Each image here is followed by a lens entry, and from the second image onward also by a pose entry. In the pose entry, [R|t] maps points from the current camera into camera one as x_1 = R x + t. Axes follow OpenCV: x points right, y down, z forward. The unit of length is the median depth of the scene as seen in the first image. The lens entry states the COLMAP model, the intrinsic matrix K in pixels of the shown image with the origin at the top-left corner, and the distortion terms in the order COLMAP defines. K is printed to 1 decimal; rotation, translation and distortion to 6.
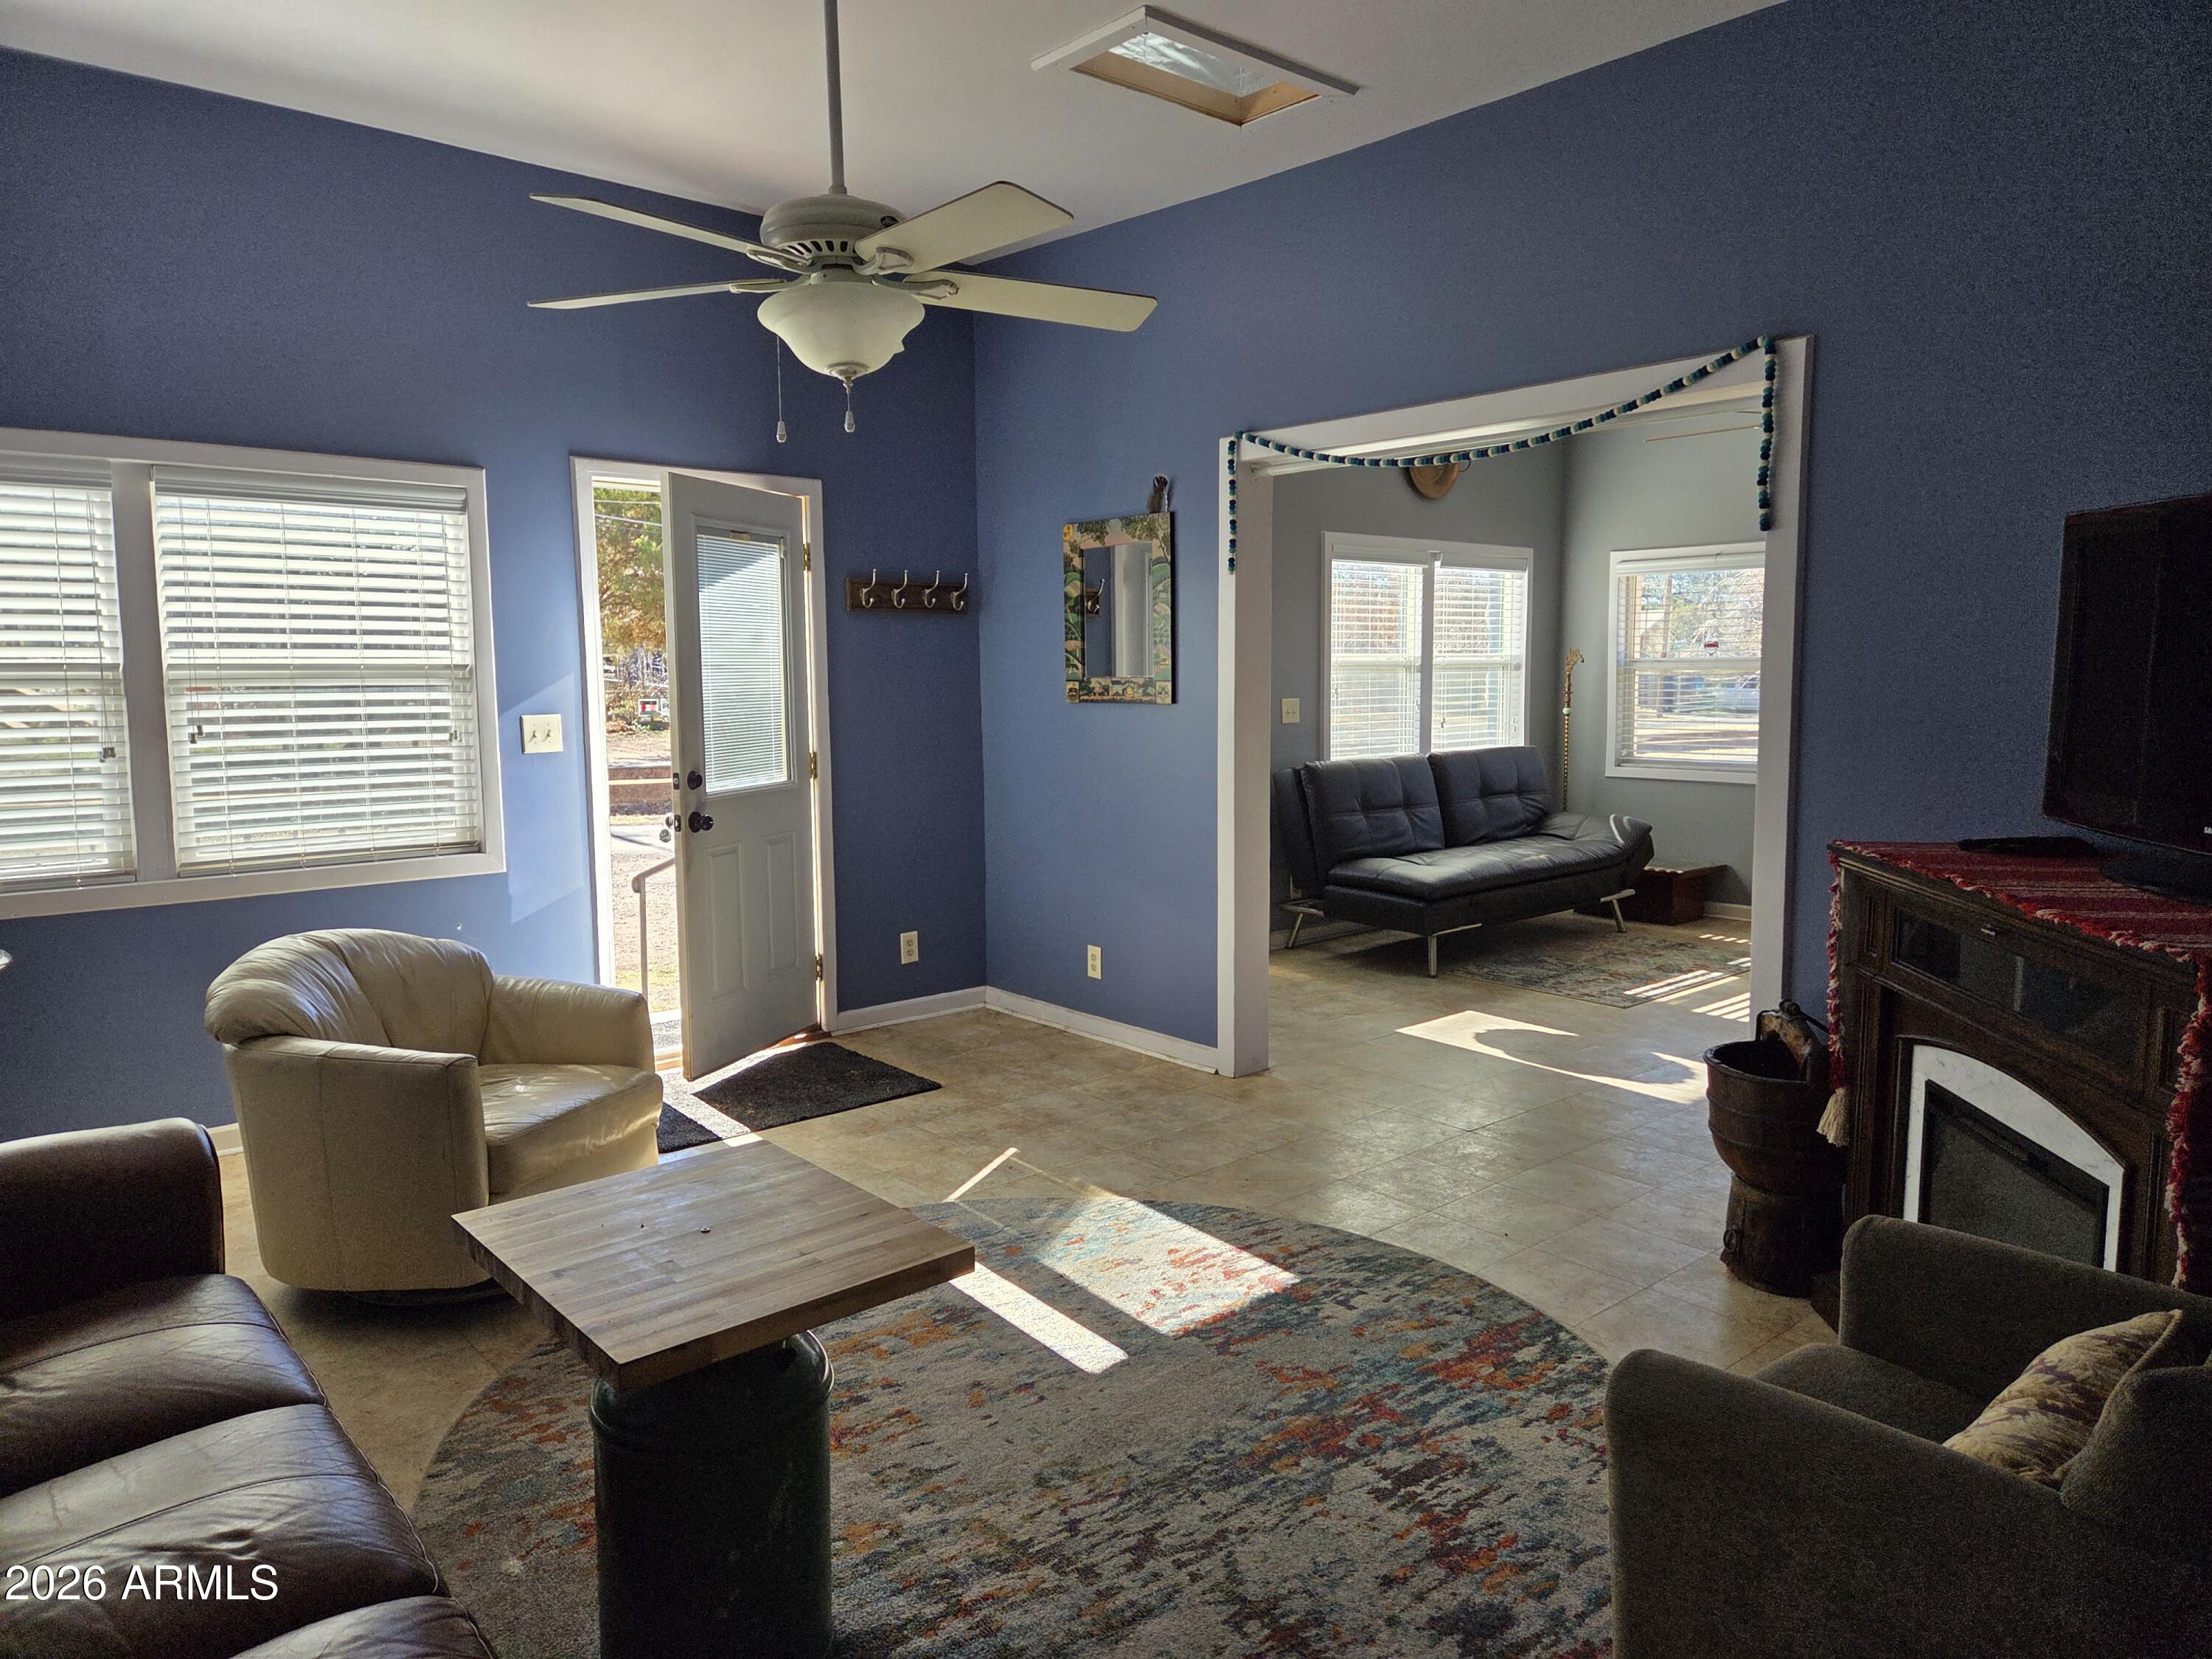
lens RADIAL K [[1459.8, 0, 1103.5], [0, 1459.8, 780.5], [0, 0, 1]] dist [0.004393, 0.000086]
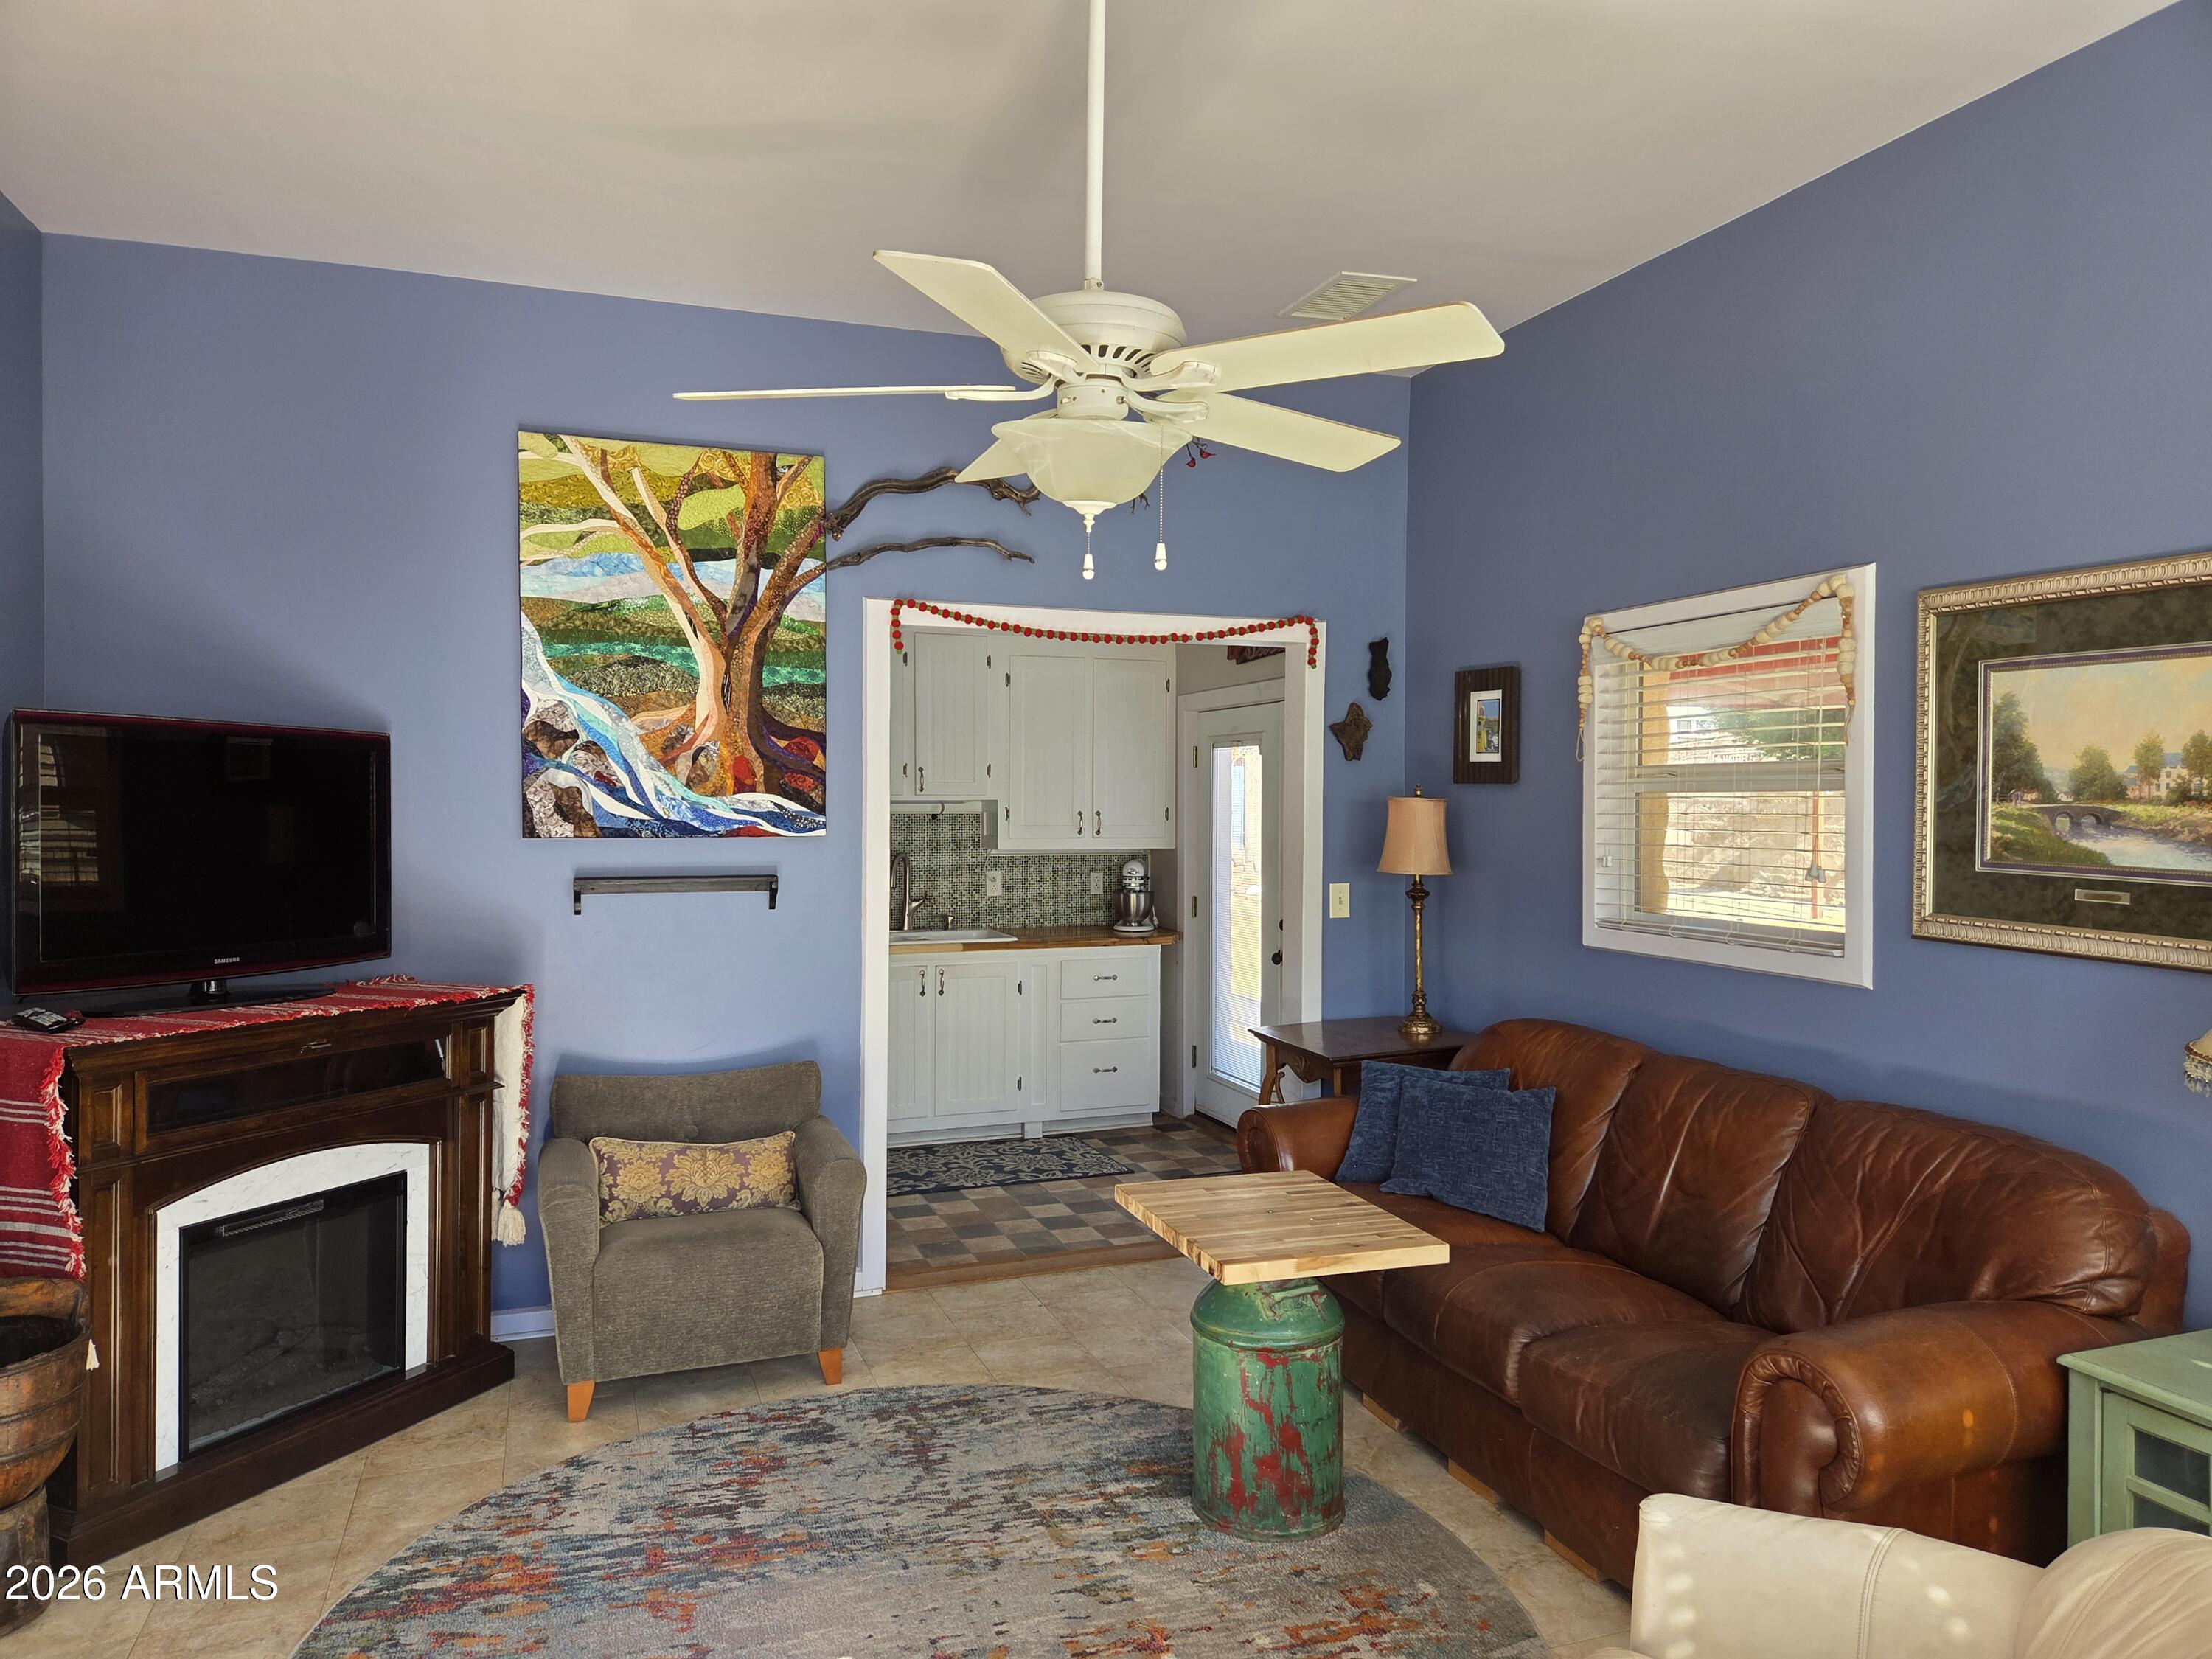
lens RADIAL K [[1465.6, 0, 1097.1], [0, 1465.6, 830.5], [0, 0, 1]] dist [0.076304, -0.086025]
pose [[-0.933681, -0.008204, 0.358011, -0.535966], [0.029220, 0.994659, 0.098998, -0.206636], [-0.356911, 0.102893, -0.928454, 2.019696]]
